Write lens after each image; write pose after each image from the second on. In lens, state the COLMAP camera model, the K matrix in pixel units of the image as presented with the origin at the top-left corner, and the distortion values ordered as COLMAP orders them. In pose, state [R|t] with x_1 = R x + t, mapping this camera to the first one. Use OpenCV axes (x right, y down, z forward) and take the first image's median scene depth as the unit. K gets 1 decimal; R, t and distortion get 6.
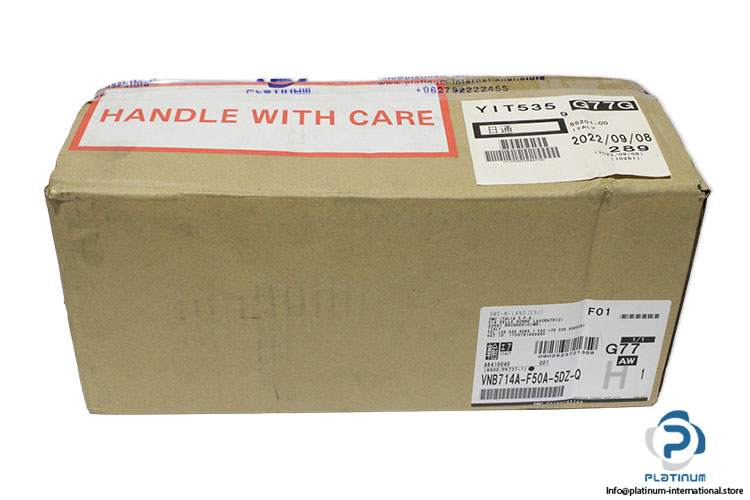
lens RADIAL K [[986.1, 0, 374.6], [0, 986.1, 250.3], [0, 0, 1]] dist [0.009823, 0.000000]
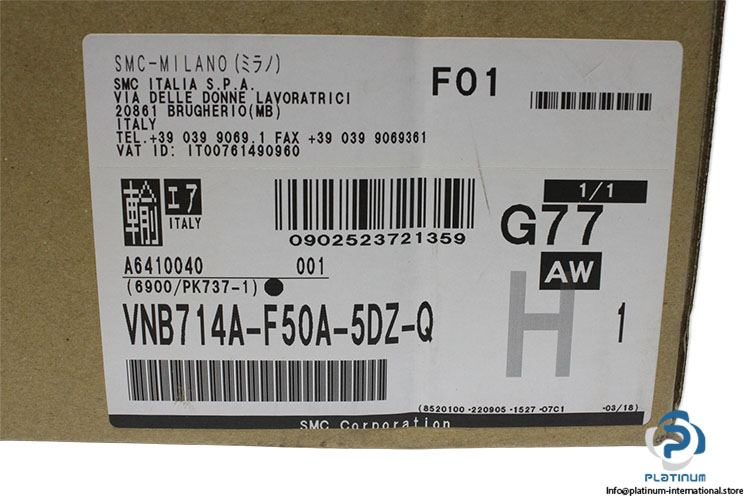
lens RADIAL K [[870.2, 0, 375.1], [0, 870.2, 249.5], [0, 0, 1]] dist [-0.117182, 0.000000]
pose [[0.999500, 0.004289, -0.031324, 0.201585], [-0.014709, 0.940088, -0.340615, 0.205567], [0.027986, 0.340905, 0.939681, 0.731260]]
